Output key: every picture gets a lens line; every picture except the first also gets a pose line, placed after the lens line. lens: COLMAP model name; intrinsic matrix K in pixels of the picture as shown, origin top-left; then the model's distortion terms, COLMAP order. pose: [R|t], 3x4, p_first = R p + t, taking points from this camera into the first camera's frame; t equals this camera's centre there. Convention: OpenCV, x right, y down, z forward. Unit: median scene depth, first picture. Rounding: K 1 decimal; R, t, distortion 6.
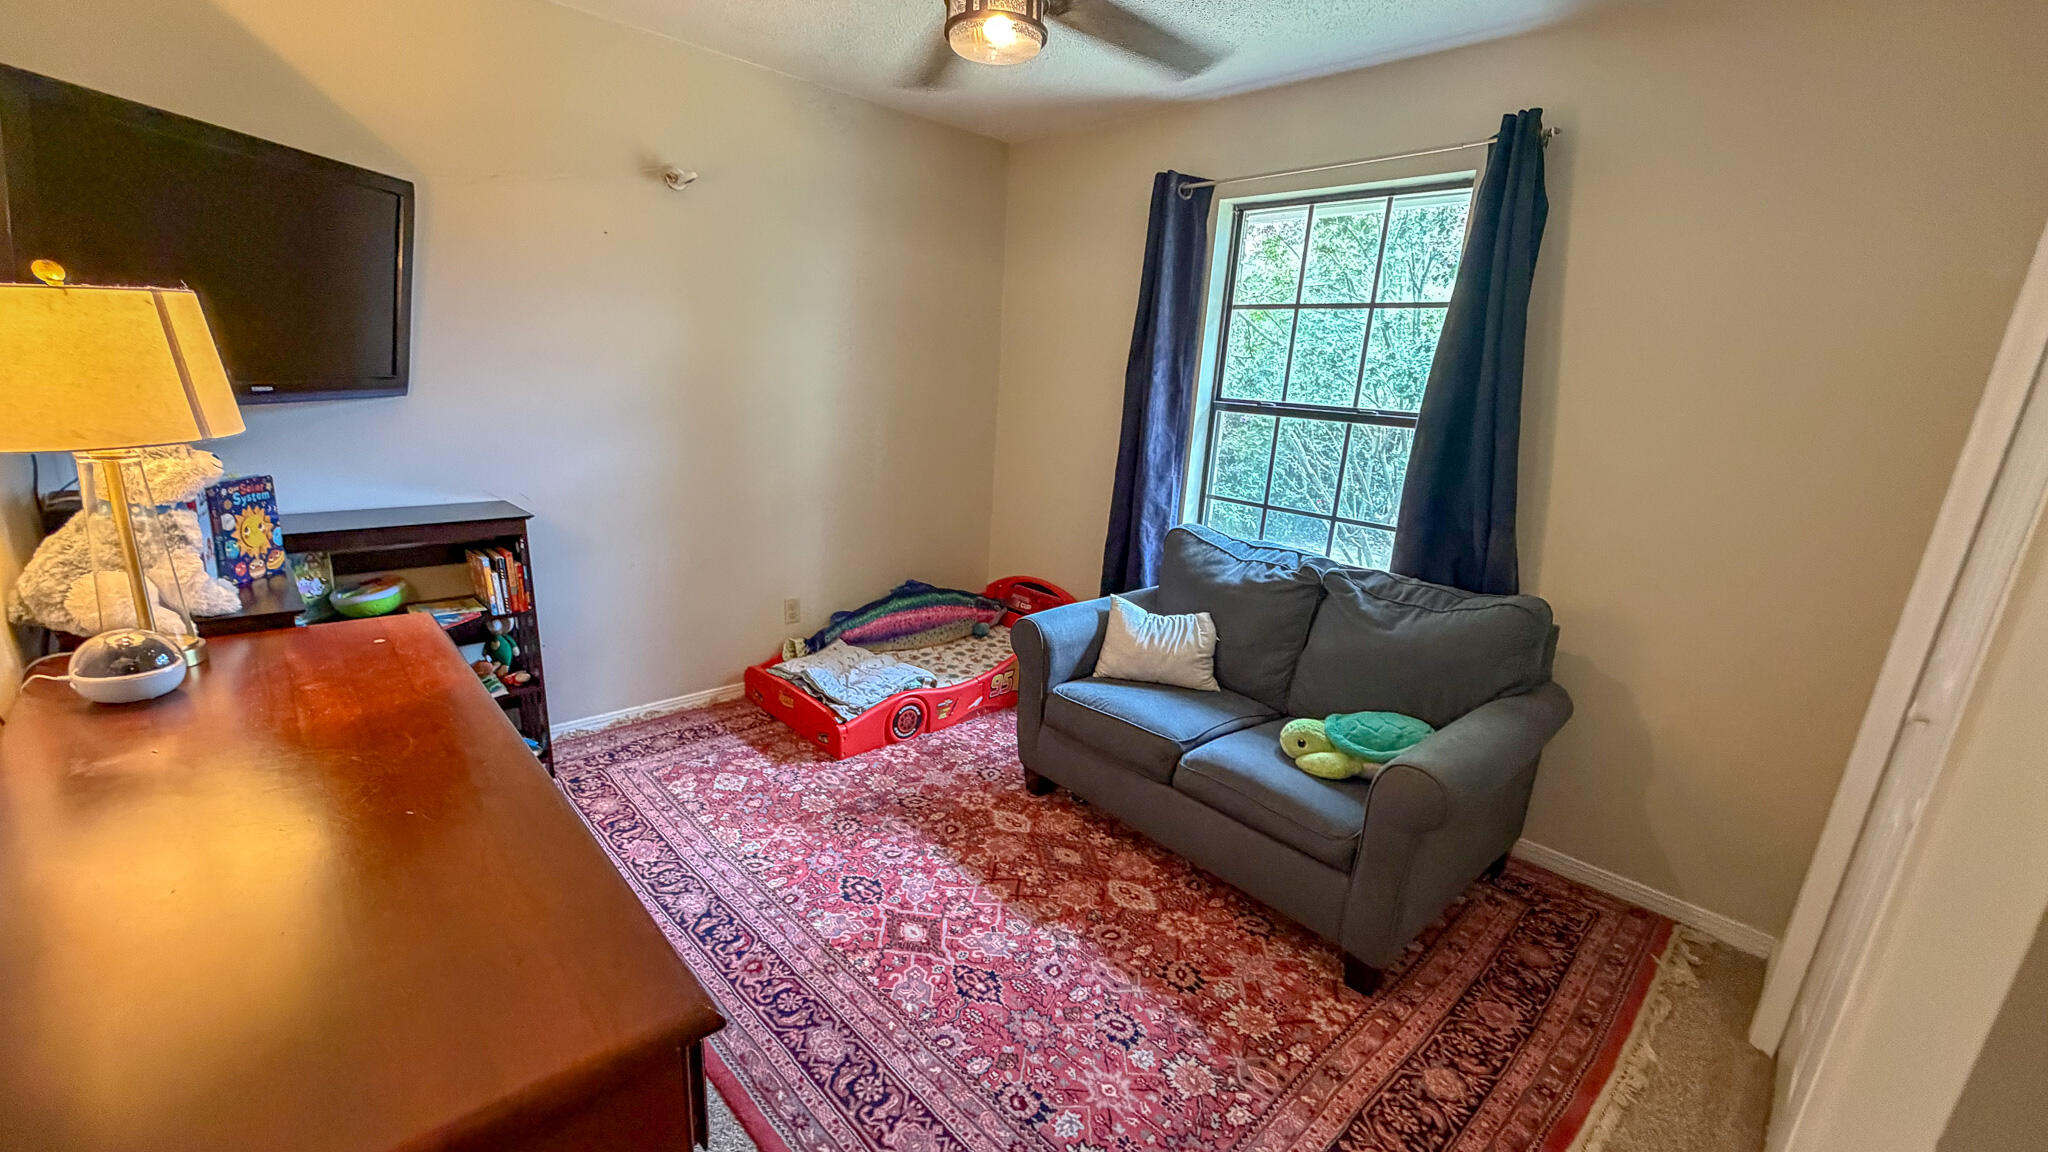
lens RADIAL K [[815.7, 0, 1021.6], [0, 815.7, 596.7], [0, 0, 1]] dist [0.000114, 0.000021]
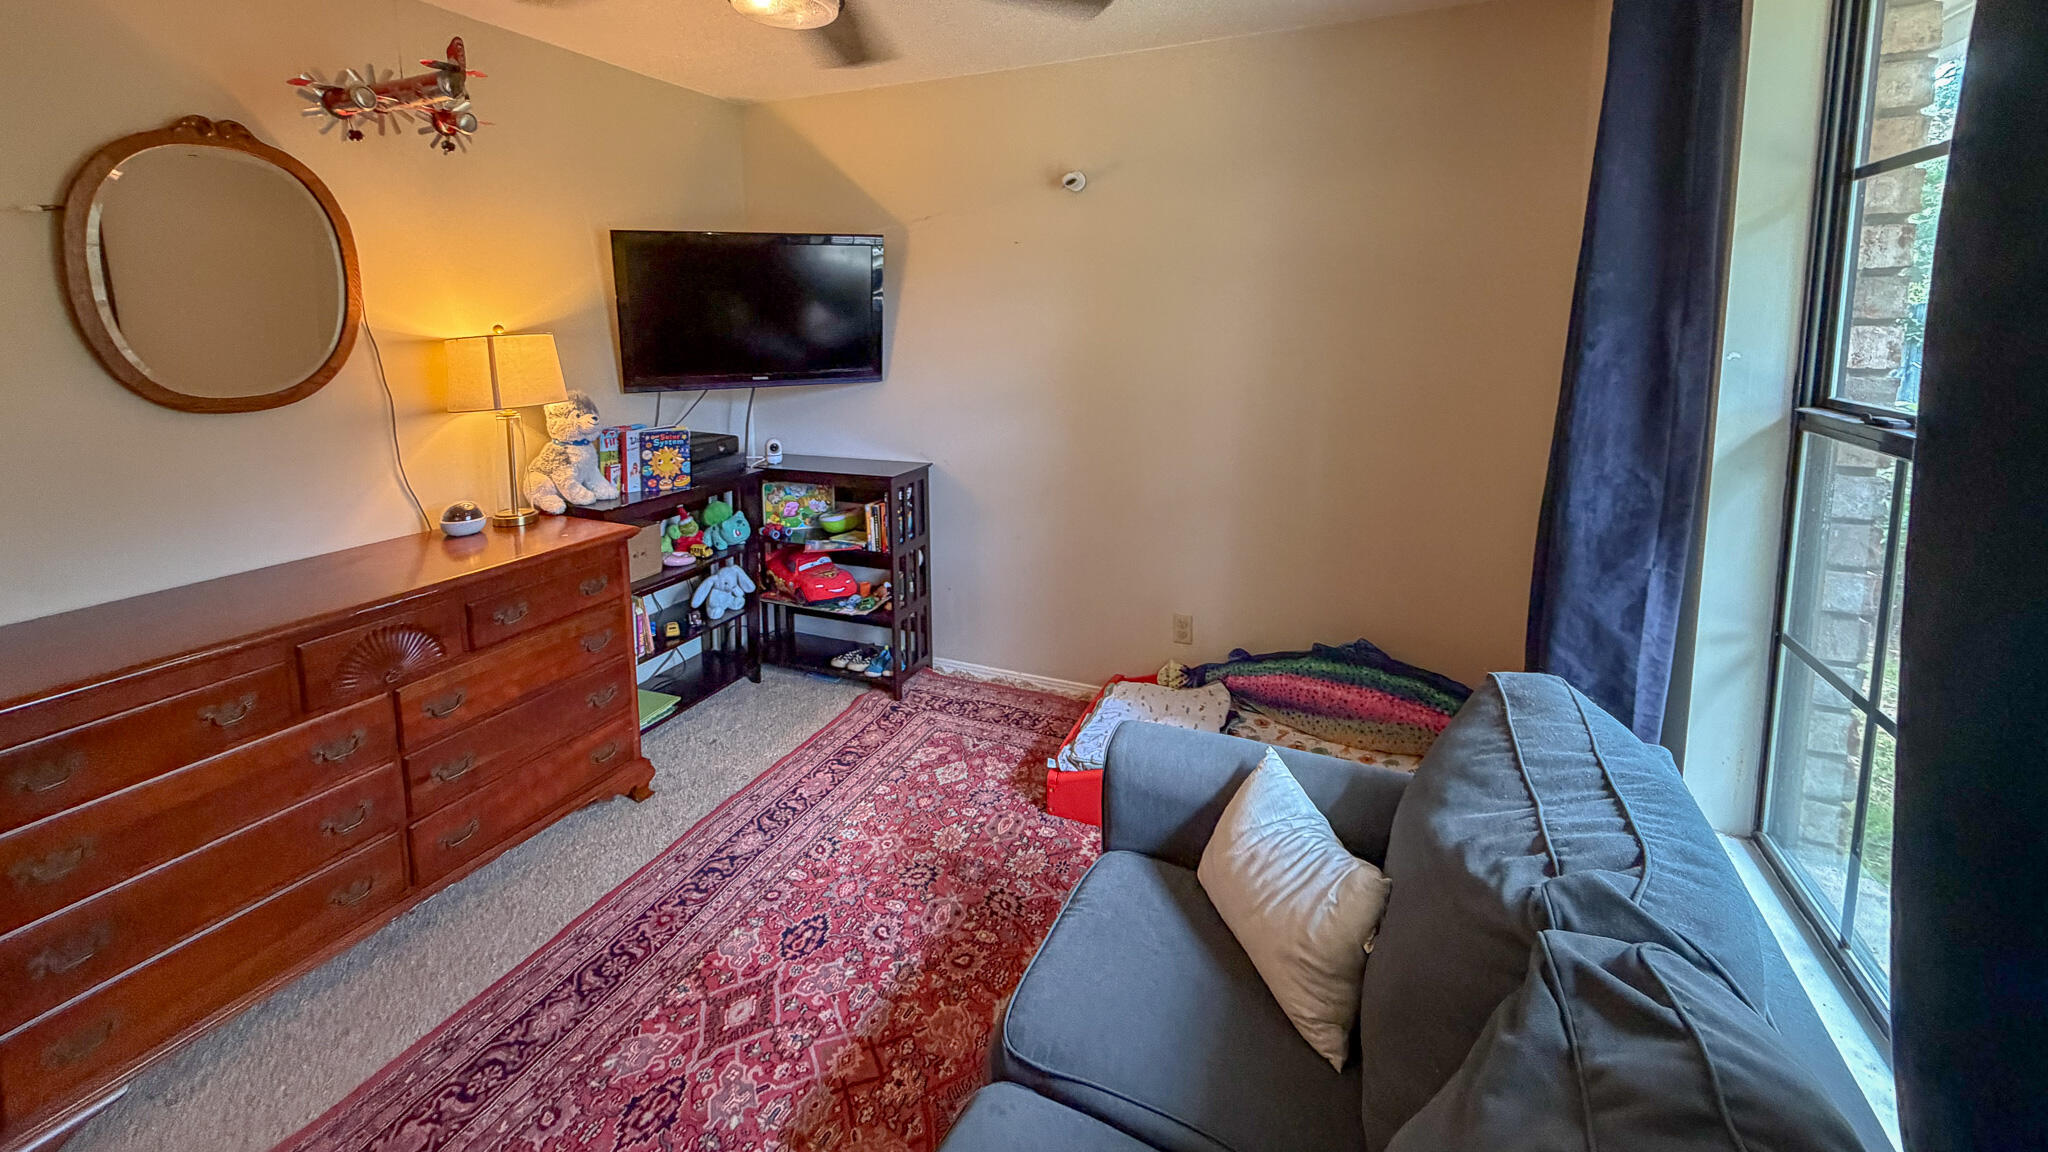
lens RADIAL K [[829.7, 0, 1022.6], [0, 829.7, 415.2], [0, 0, 1]] dist [0.000369, 0.000057]
pose [[0.382281, 0.048789, -0.922757, 0.608120], [-0.217721, 0.975246, -0.038633, -0.179805], [0.898030, 0.215672, 0.383441, 0.660984]]
